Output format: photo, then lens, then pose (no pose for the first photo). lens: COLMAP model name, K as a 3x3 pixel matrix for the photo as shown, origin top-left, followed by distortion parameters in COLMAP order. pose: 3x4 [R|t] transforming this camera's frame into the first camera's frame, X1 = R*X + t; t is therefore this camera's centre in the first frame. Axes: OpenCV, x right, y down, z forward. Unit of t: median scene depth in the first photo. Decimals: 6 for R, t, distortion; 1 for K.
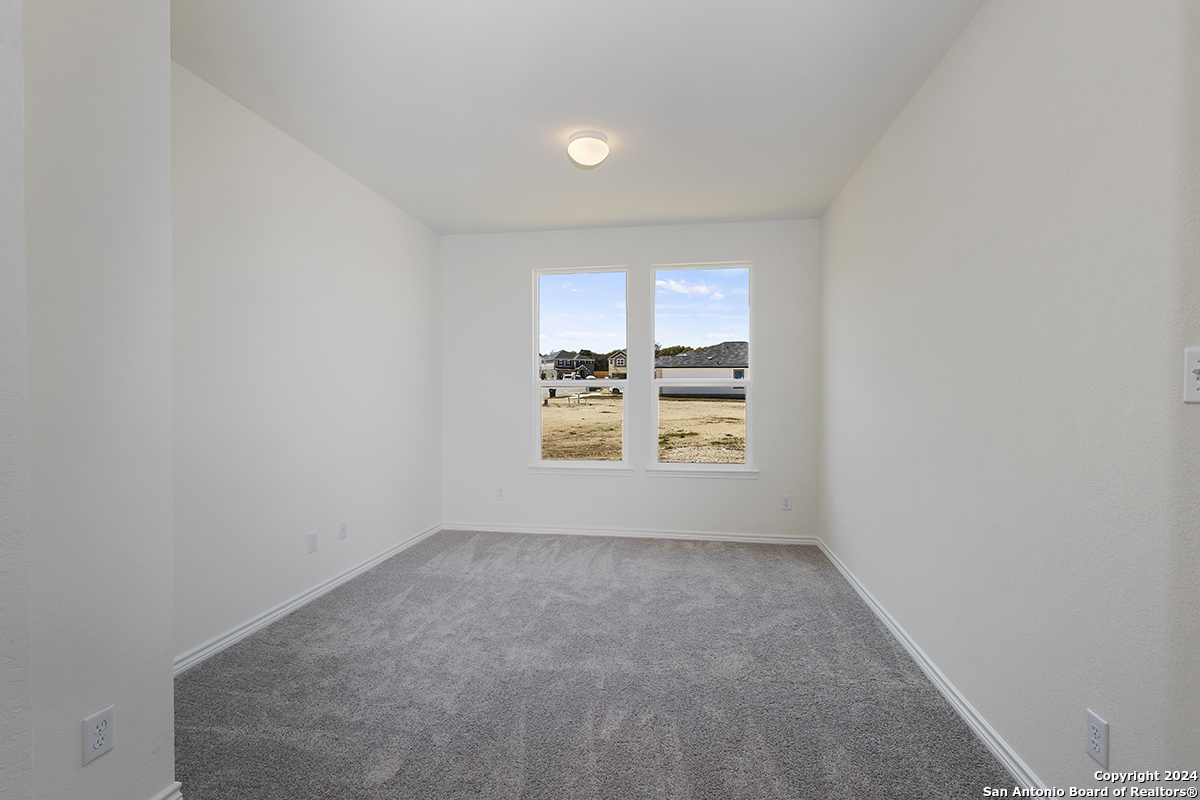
lens RADIAL K [[556.6, 0, 600.0], [0, 556.6, 400.0], [0, 0, 1]] dist [0.003005, 0.000160]
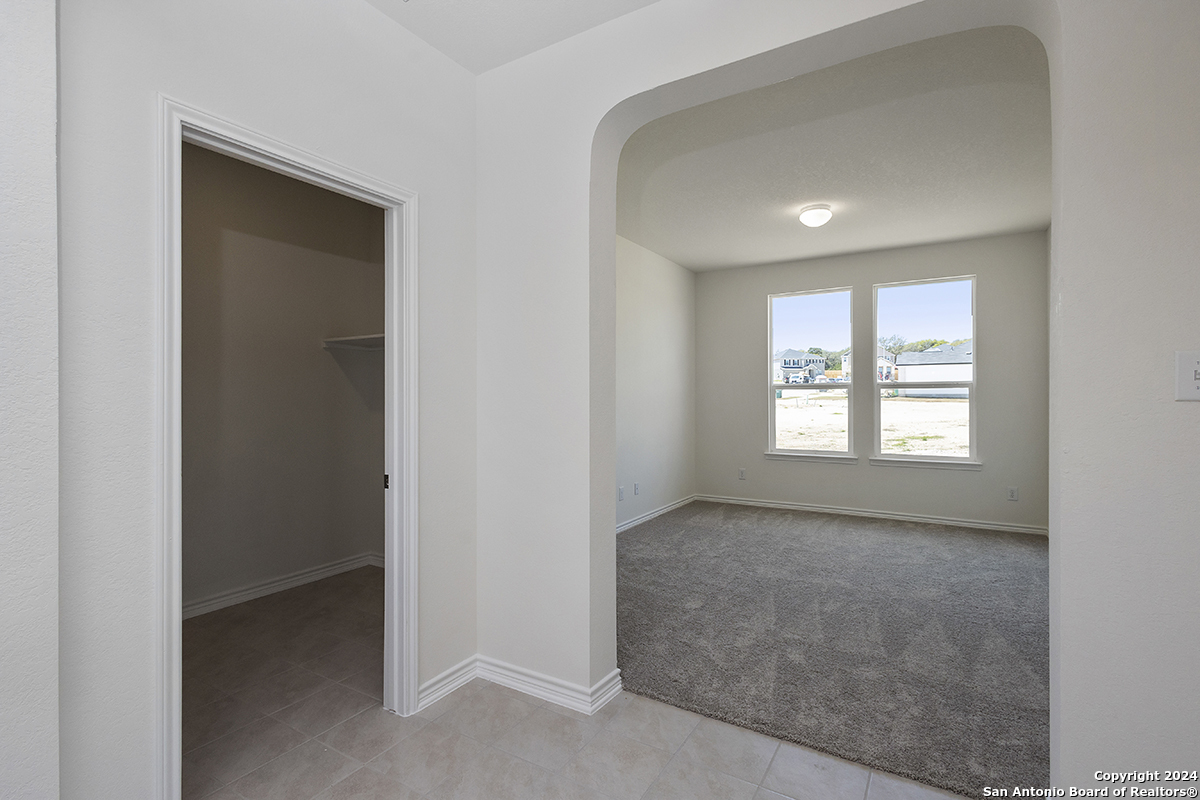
lens RADIAL K [[556.6, 0, 600.0], [0, 556.6, 400.0], [0, 0, 1]] dist [0.003005, 0.000160]
pose [[0.923070, -0.002654, -0.384623, 0.014160], [0.001599, 0.999994, -0.003062, 0.004034], [0.384629, 0.002211, 0.923069, -0.403239]]
